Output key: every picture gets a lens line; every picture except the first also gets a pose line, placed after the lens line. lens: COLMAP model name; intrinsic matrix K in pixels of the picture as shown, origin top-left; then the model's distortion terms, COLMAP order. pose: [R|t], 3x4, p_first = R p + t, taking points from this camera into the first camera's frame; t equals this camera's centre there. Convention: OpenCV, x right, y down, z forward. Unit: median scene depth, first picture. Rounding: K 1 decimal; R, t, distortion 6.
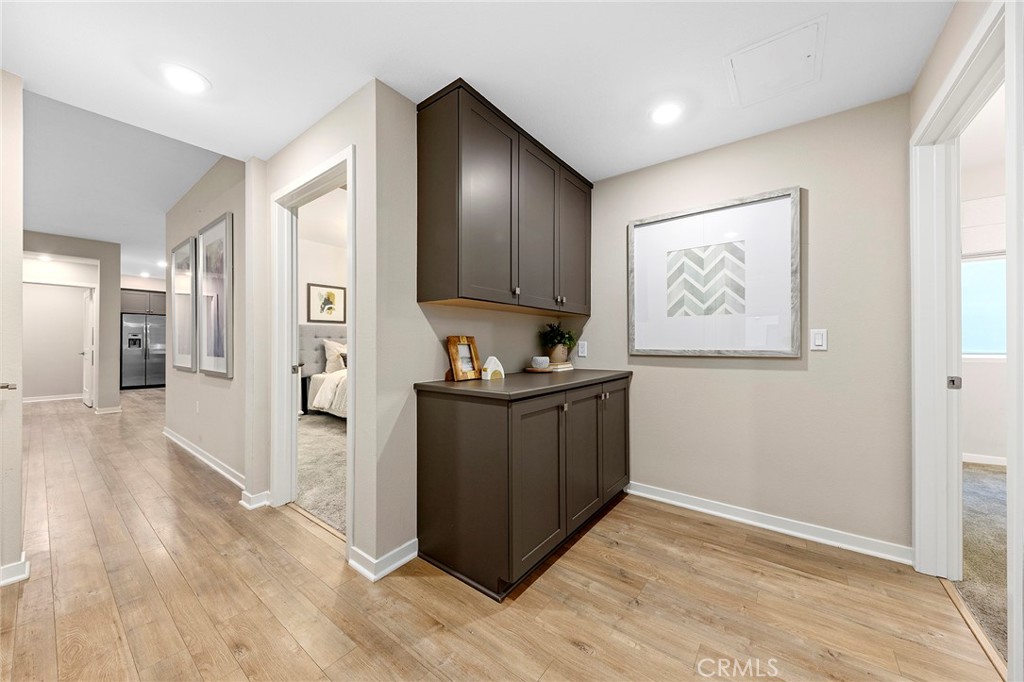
lens RADIAL K [[376.6, 0, 516.1], [0, 376.6, 343.7], [0, 0, 1]] dist [-0.001542, -0.000516]
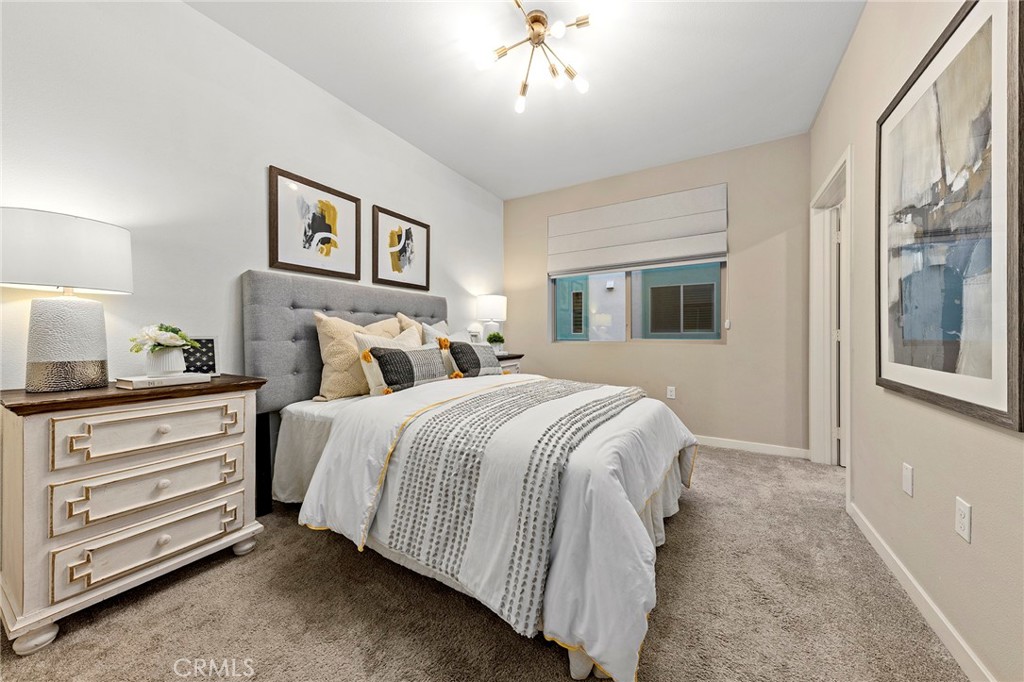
lens RADIAL K [[354.4, 0, 508.4], [0, 354.4, 337.4], [0, 0, 1]] dist [0.014700, 0.000035]
pose [[0.991614, 0.002231, 0.129216, -0.358757], [-0.002425, 0.999996, 0.001346, 0.013659], [-0.129212, -0.001648, 0.991616, 0.604710]]
